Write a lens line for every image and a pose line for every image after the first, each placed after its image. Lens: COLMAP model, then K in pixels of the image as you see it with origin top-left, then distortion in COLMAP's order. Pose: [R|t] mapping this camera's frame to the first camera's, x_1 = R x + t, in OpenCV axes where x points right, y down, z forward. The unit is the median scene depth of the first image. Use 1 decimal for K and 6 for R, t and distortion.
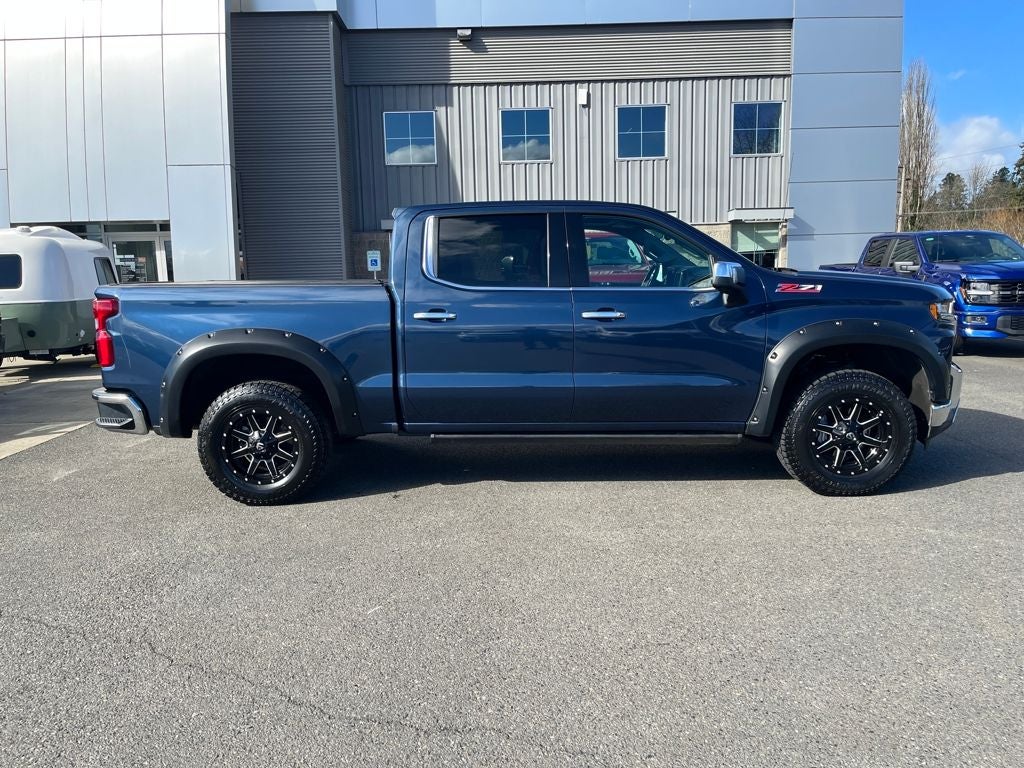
lens RADIAL K [[721.0, 0, 512.0], [0, 721.0, 384.0], [0, 0, 1]] dist [0.036883, -0.053565]
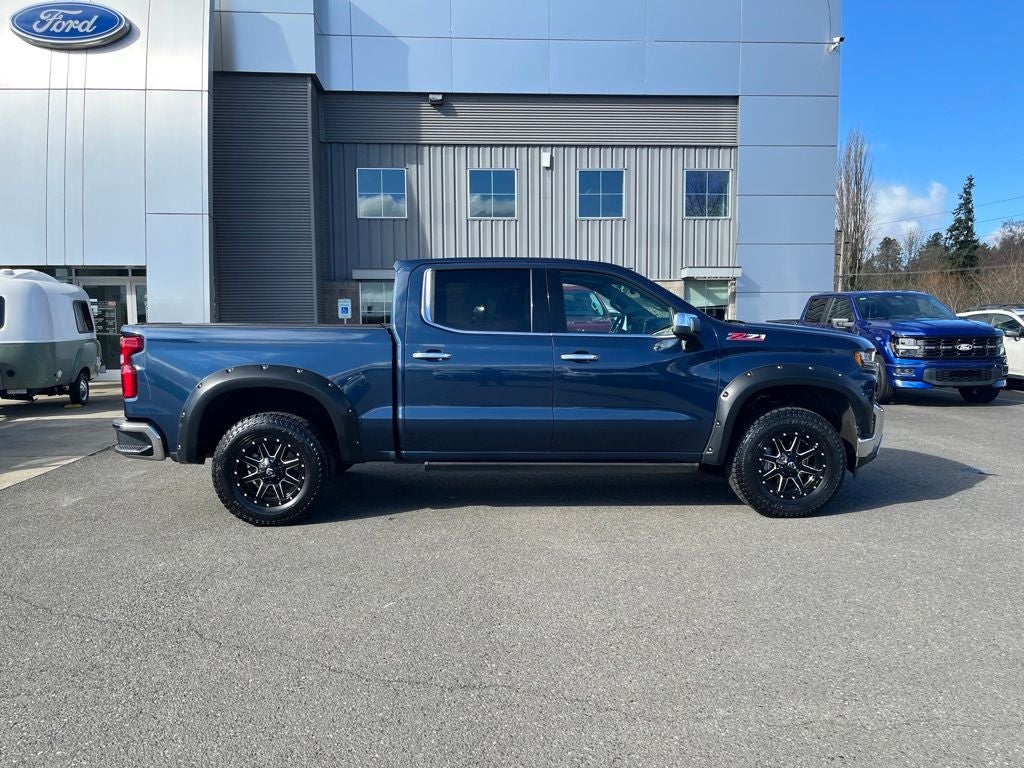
lens RADIAL K [[720.5, 0, 511.5], [0, 720.5, 392.0], [0, 0, 1]] dist [0.006950, -0.000124]
pose [[0.998165, 0.011414, 0.059461, -0.043053], [-0.007894, 0.998221, -0.059104, 0.024845], [-0.060029, 0.058526, 0.996479, -0.113900]]
